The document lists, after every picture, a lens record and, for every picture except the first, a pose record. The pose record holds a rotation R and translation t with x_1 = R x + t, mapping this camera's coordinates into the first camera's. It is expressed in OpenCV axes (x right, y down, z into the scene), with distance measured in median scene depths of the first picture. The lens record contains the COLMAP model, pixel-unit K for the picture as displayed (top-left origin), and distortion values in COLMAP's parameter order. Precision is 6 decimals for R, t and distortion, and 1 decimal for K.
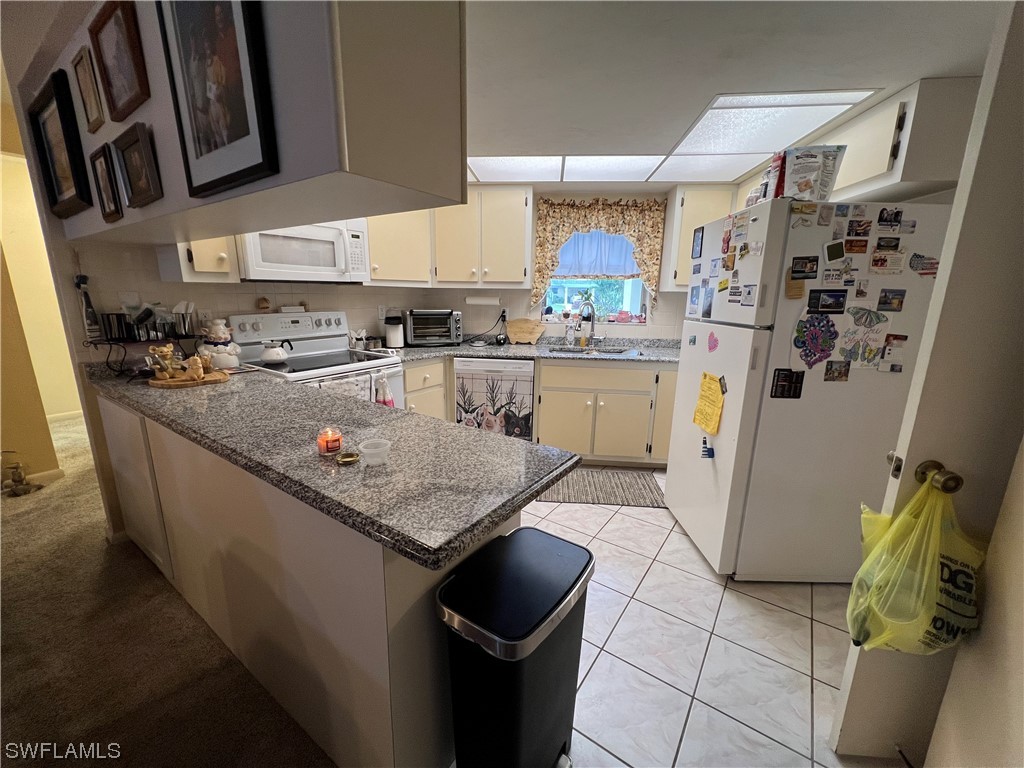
lens RADIAL K [[411.7, 0, 511.5], [0, 411.7, 385.5], [0, 0, 1]] dist [-0.002275, -0.000369]
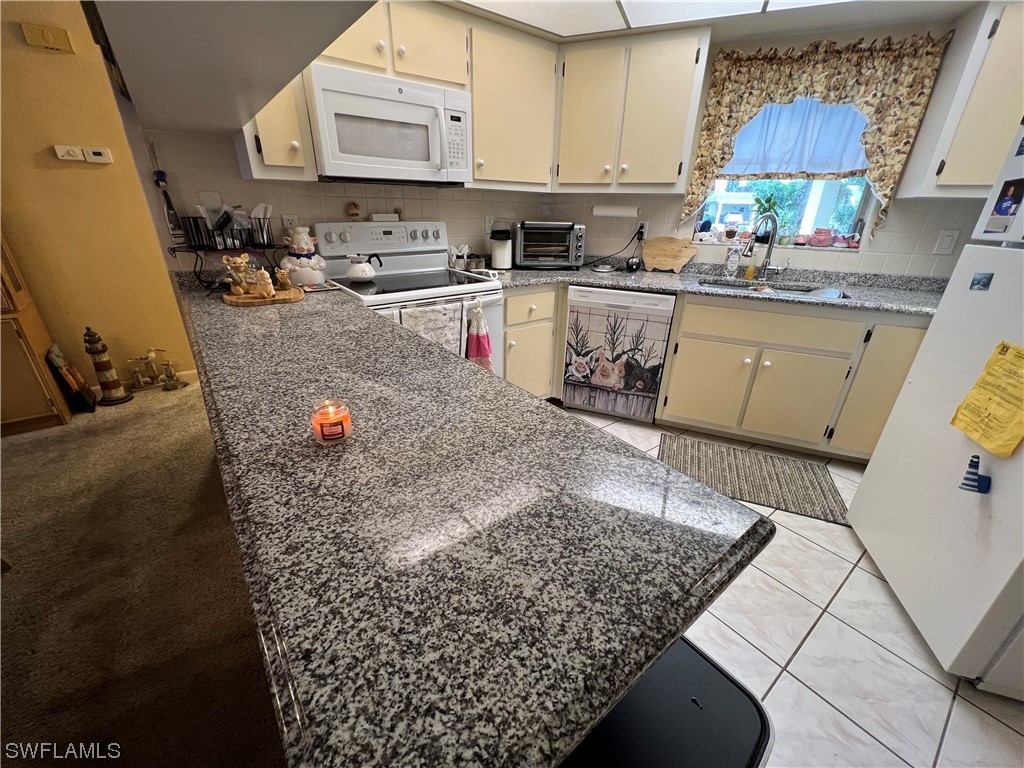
lens RADIAL K [[411.4, 0, 511.6], [0, 411.4, 385.5], [0, 0, 1]] dist [-0.003570, 0.000161]
pose [[0.954042, 0.123578, -0.273006, -0.005431], [-0.072124, 0.978923, 0.191071, -0.023175], [0.290864, -0.162600, 0.942847, 0.195127]]
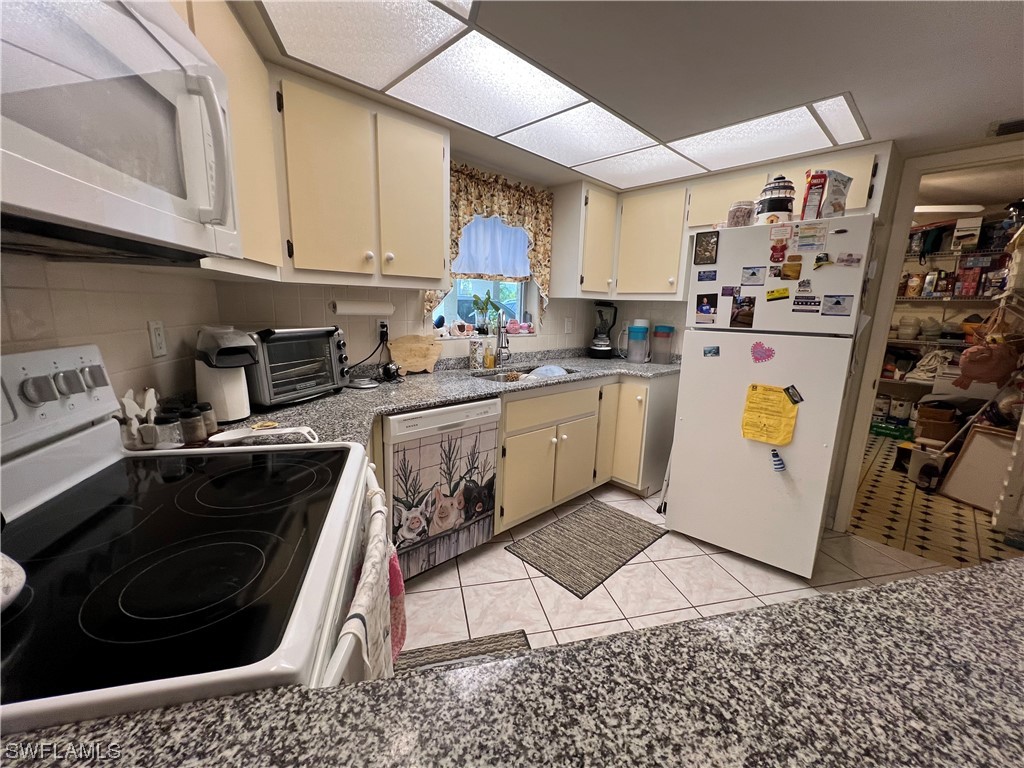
lens RADIAL K [[411.7, 0, 511.6], [0, 411.7, 384.3], [0, 0, 1]] dist [-0.002275, -0.000369]
pose [[0.656919, -0.138821, 0.741071, -0.435388], [0.147494, 0.987574, 0.054251, -0.117695], [-0.739393, 0.073665, 0.669231, 0.545652]]
